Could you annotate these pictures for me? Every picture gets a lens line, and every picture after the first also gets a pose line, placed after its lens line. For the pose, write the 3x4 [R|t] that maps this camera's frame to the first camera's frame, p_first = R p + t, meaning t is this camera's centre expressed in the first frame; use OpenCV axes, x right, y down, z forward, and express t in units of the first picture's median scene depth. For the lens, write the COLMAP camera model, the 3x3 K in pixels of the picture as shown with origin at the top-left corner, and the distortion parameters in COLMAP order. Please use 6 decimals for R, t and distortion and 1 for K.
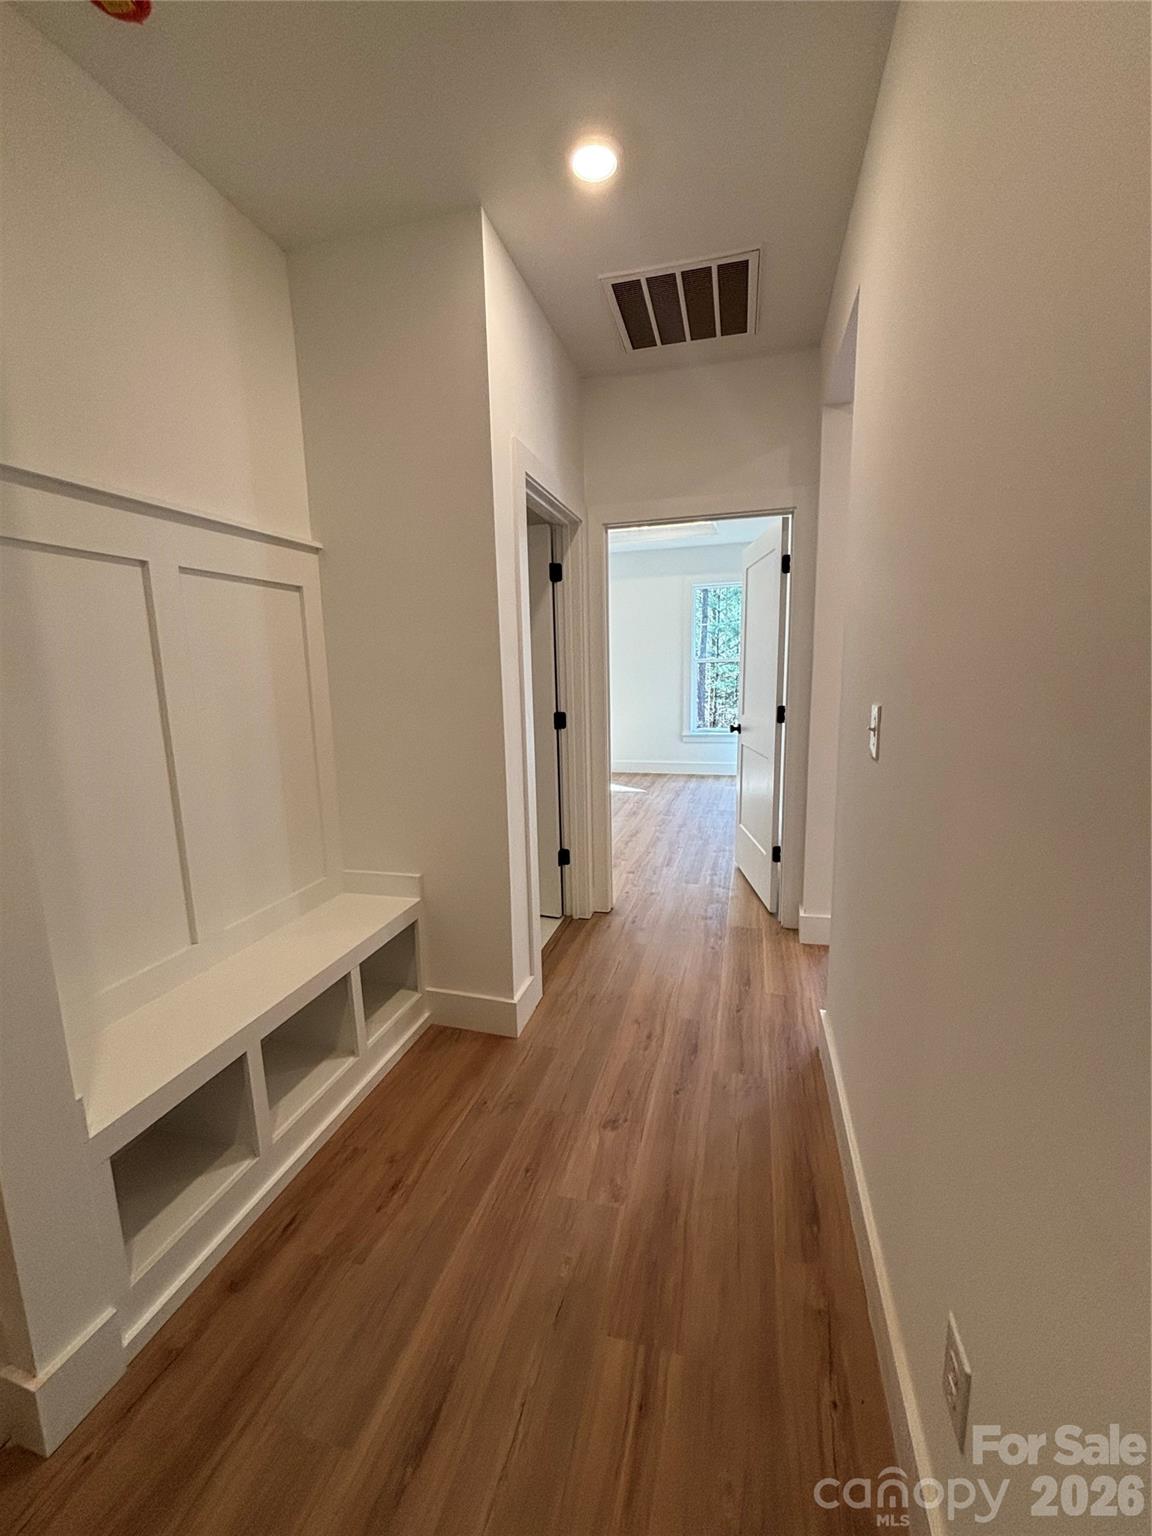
lens RADIAL K [[622.5, 0, 576.0], [0, 622.5, 768.0], [0, 0, 1]] dist [-0.001294, -0.000094]
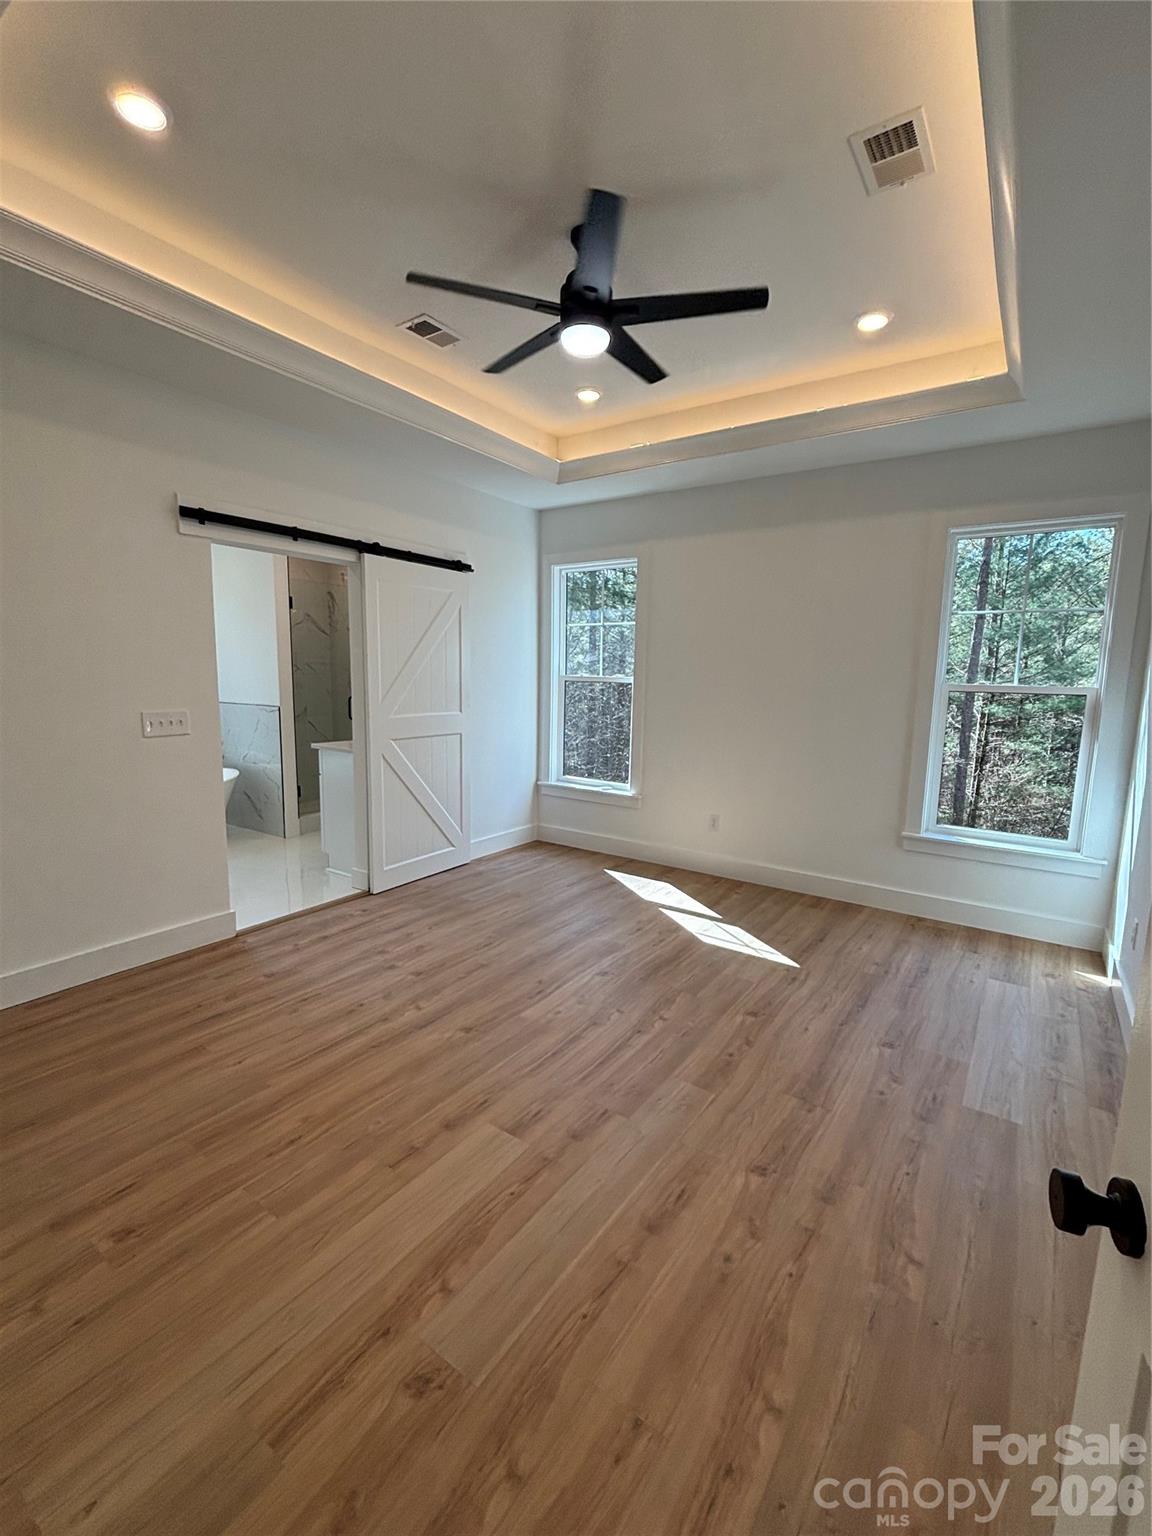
lens RADIAL K [[622.5, 0, 576.0], [0, 622.5, 768.0], [0, 0, 1]] dist [-0.001294, -0.000094]
pose [[0.933141, 0.076953, -0.351179, 0.038913], [-0.080760, 0.996726, 0.003819, -0.034869], [0.350323, 0.024798, 0.936301, 0.173012]]
